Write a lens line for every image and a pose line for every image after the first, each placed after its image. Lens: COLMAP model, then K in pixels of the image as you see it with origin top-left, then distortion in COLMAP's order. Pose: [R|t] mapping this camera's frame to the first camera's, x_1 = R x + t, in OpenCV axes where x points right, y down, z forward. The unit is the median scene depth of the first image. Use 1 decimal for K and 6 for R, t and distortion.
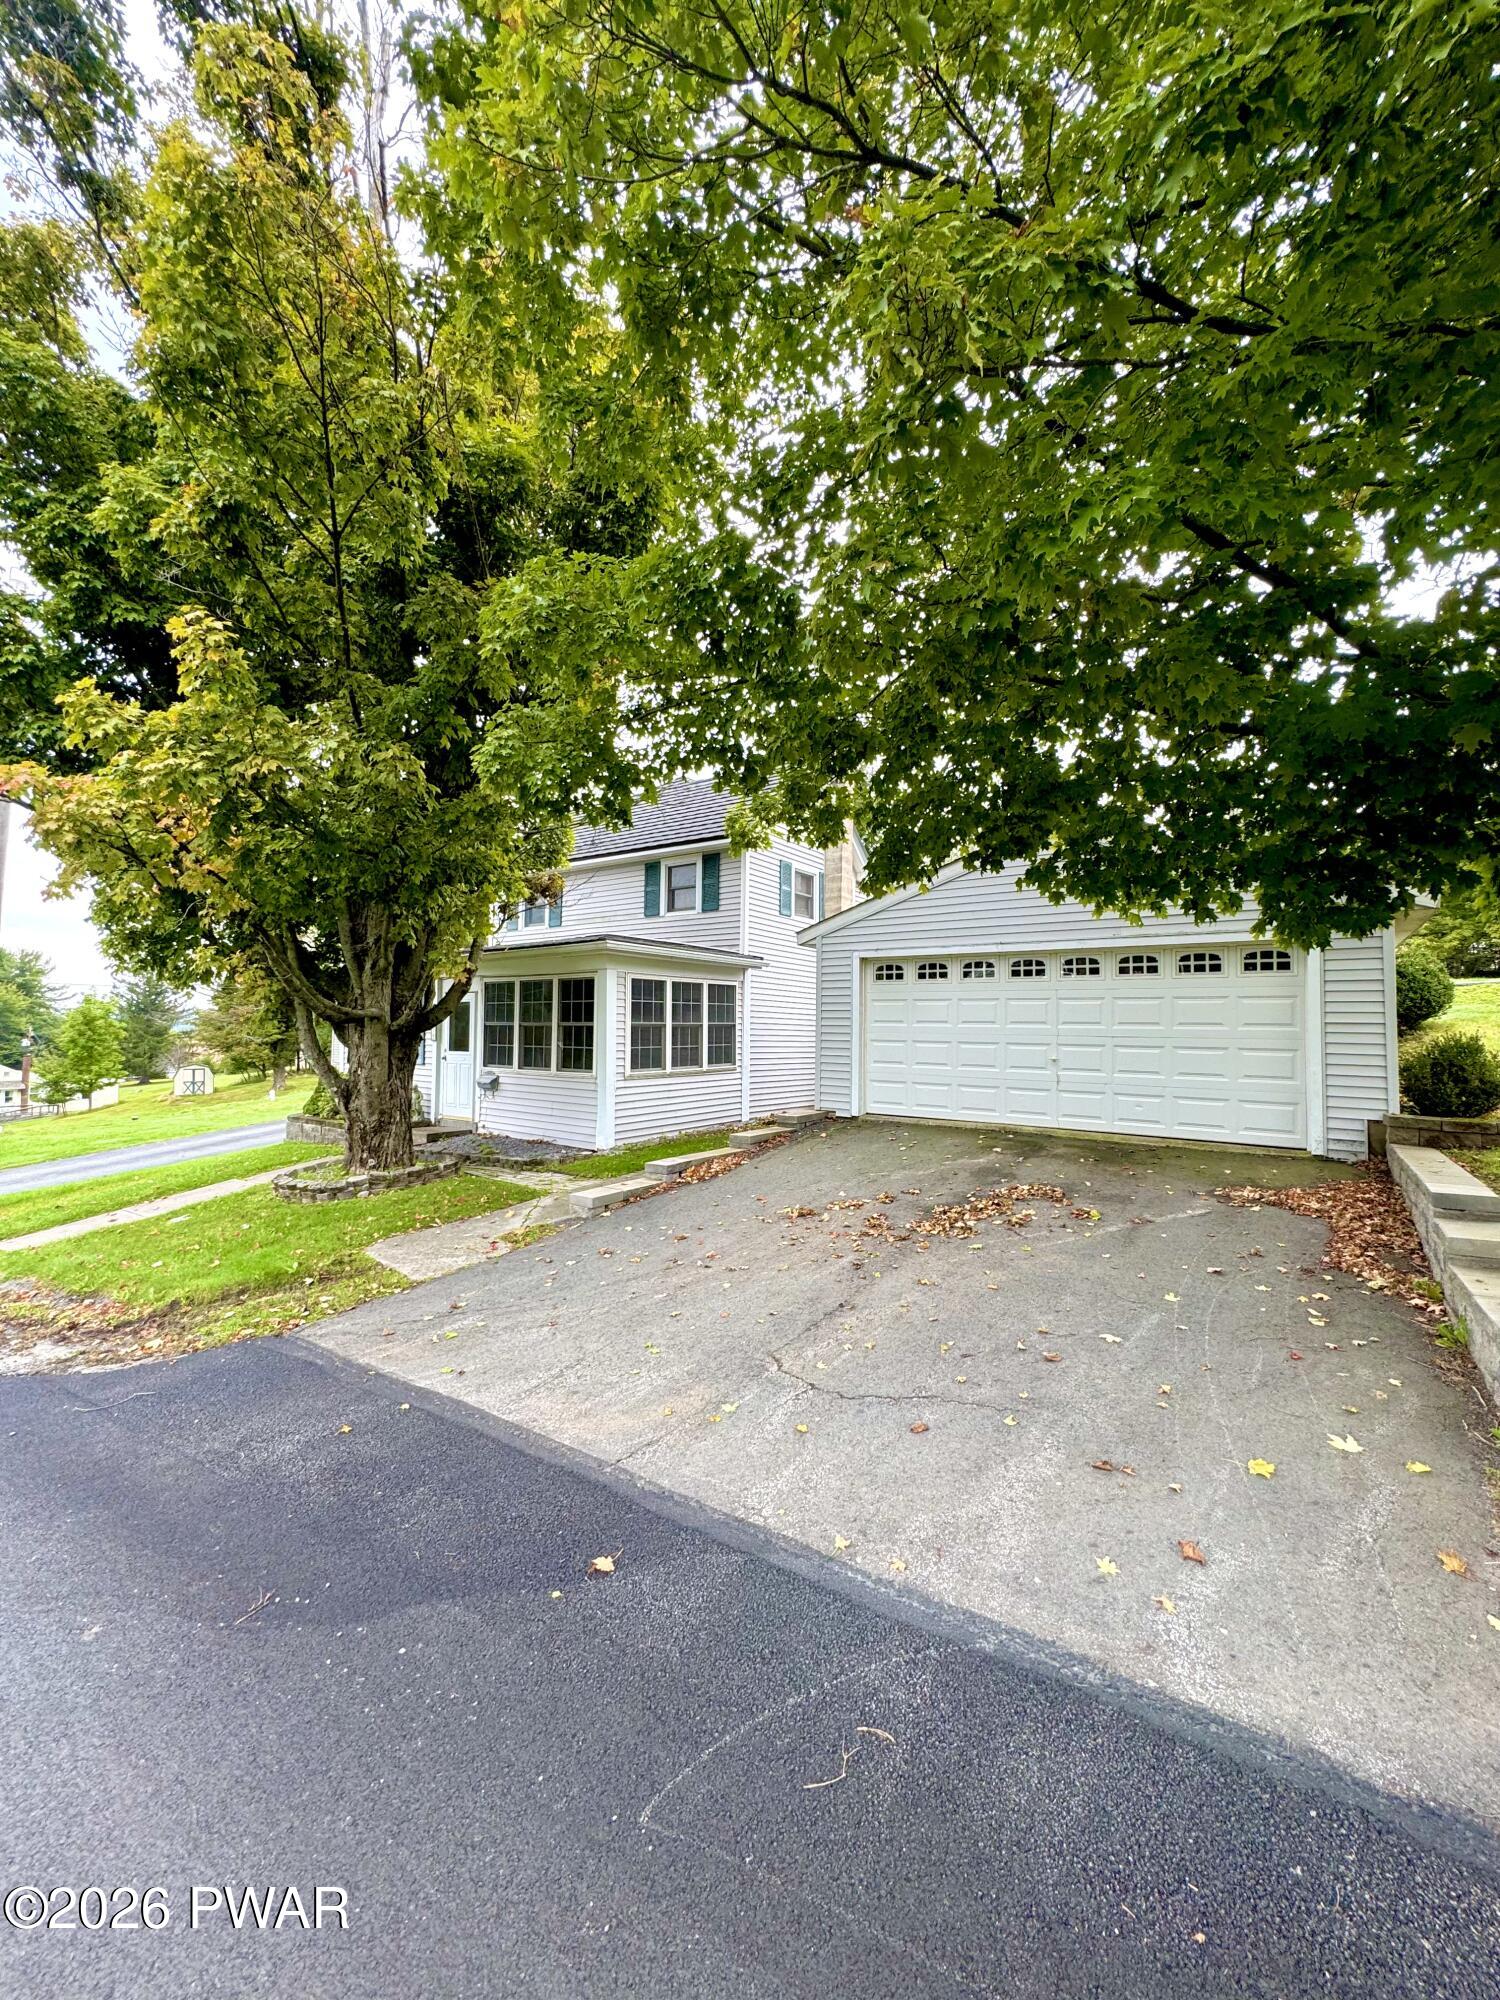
lens RADIAL K [[801.1, 0, 752.0], [0, 801.1, 1001.8], [0, 0, 1]] dist [-0.002979, -0.000161]
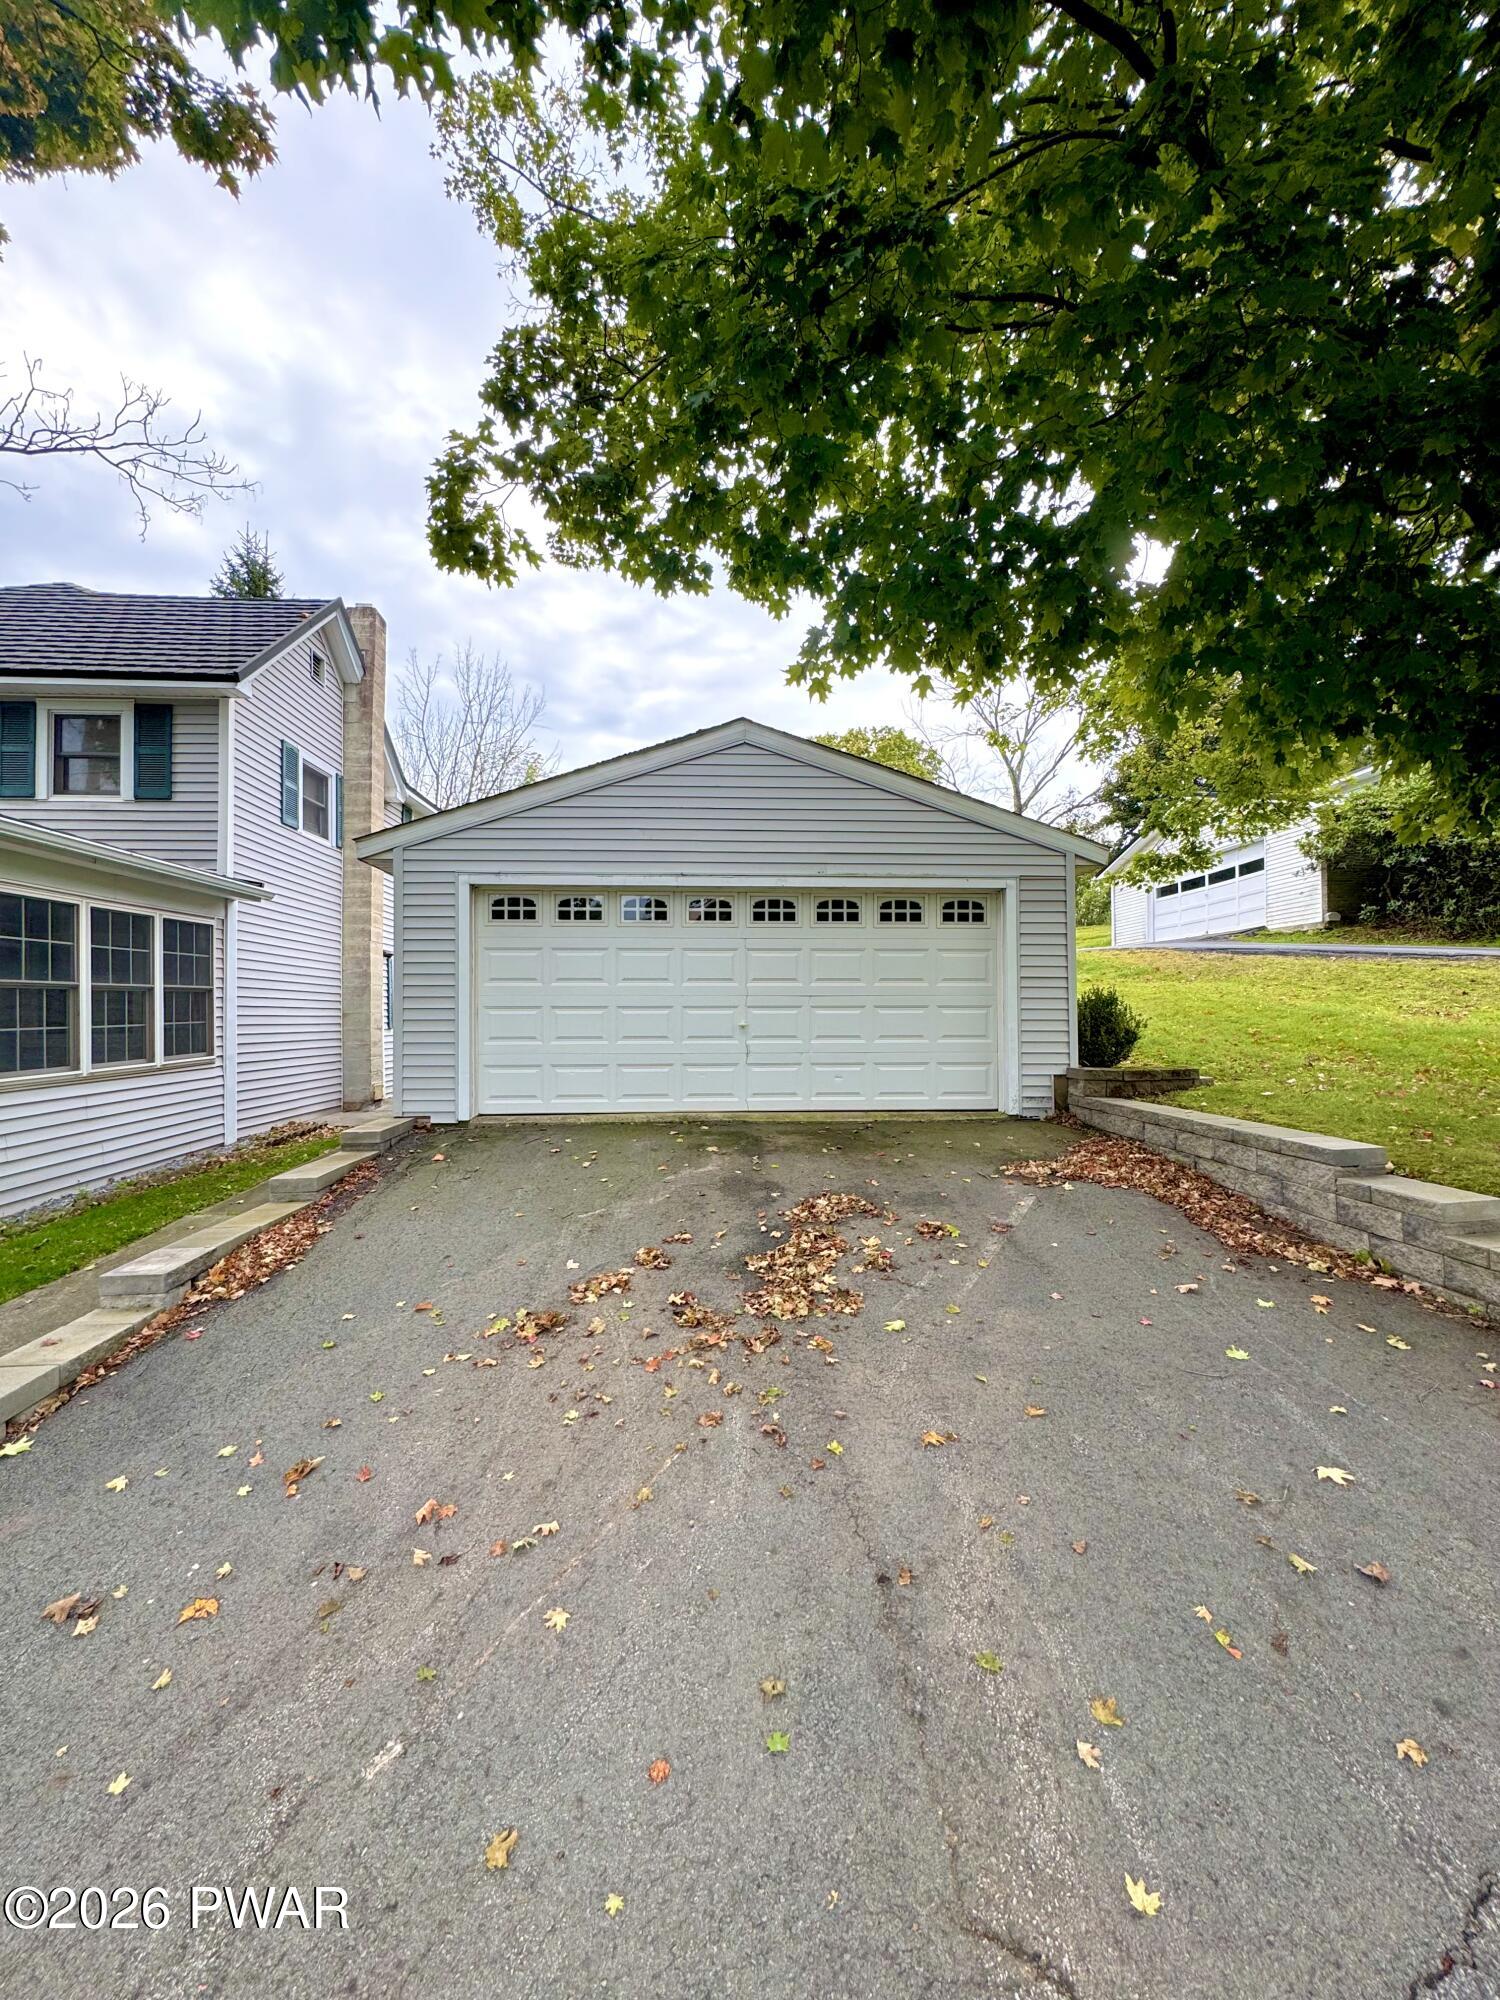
lens RADIAL K [[801.1, 0, 756.2], [0, 801.1, 998.5], [0, 0, 1]] dist [-0.002979, -0.000161]
pose [[0.781328, -0.006997, 0.624081, -0.133064], [-0.006429, 0.999794, 0.019259, 0.036020], [-0.624087, -0.019060, 0.781122, 0.450079]]
